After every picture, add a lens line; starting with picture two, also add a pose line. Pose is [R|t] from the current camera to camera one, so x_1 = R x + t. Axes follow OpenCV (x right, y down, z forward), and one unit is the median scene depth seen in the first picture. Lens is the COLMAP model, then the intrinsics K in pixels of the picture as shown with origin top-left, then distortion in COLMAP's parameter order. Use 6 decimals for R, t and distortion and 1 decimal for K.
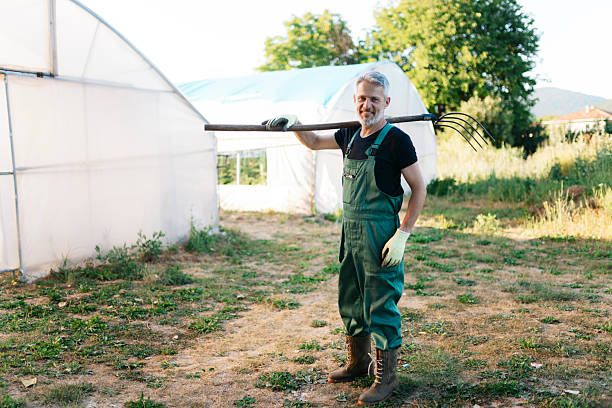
lens RADIAL K [[593.5, 0, 306.0], [0, 593.5, 204.0], [0, 0, 1]] dist [-0.031117, 0.020559]
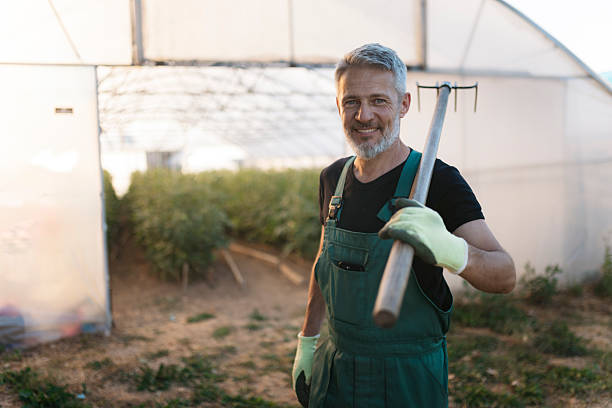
lens RADIAL K [[593.5, 0, 306.0], [0, 593.5, 204.0], [0, 0, 1]] dist [-0.031117, 0.020559]
pose [[0.751488, 0.043796, -0.658292, 0.002248], [-0.044878, 0.998876, 0.015223, -0.032403], [0.658219, 0.018103, 0.752609, 0.272776]]
